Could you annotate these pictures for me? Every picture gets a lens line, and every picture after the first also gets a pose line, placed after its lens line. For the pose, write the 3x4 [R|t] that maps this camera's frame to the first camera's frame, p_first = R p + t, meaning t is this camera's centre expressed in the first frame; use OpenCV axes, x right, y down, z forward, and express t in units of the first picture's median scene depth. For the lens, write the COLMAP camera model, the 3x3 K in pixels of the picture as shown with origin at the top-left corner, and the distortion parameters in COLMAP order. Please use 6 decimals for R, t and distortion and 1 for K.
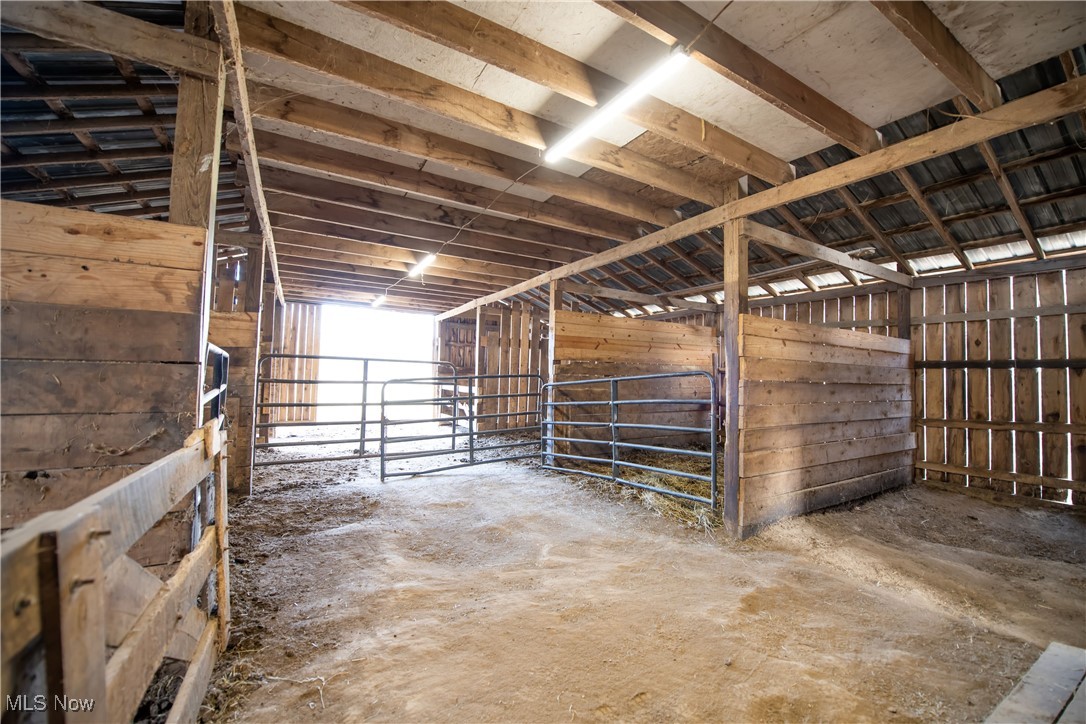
lens RADIAL K [[430.0, 0, 545.9], [0, 430.0, 356.7], [0, 0, 1]] dist [-0.014366, -0.003168]
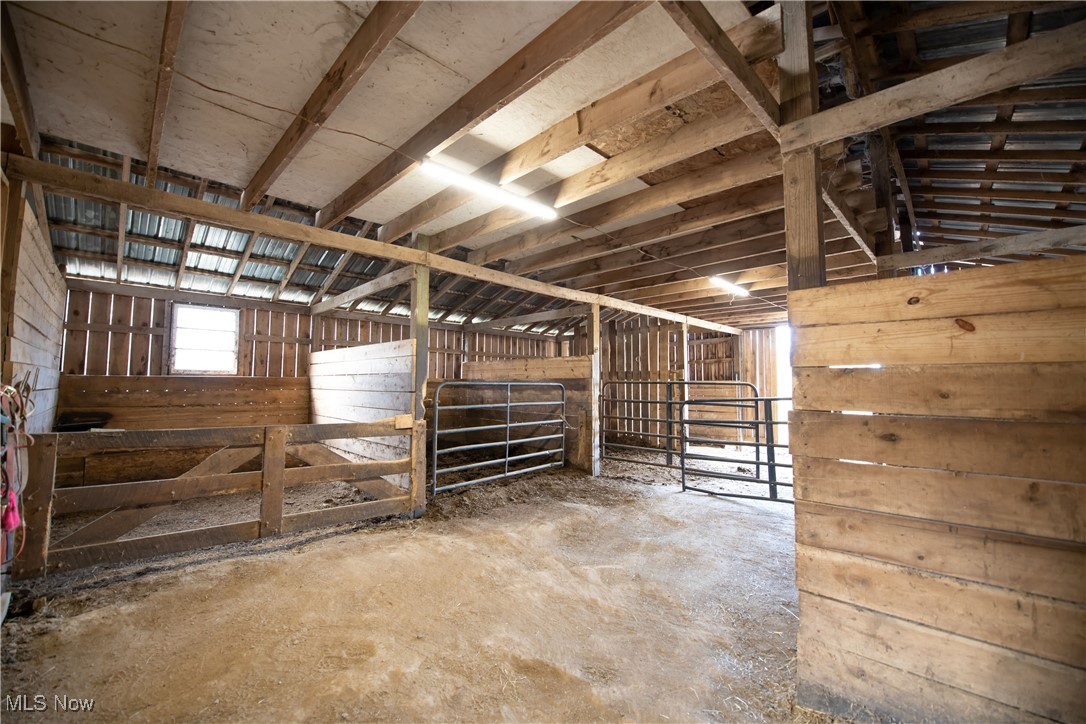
lens RADIAL K [[430.0, 0, 545.9], [0, 430.0, 356.7], [0, 0, 1]] dist [-0.014366, -0.003168]
pose [[0.257689, -0.083419, -0.962620, 1.009664], [0.040140, 0.996330, -0.075595, 0.016616], [0.965394, -0.019159, 0.260092, 0.599489]]
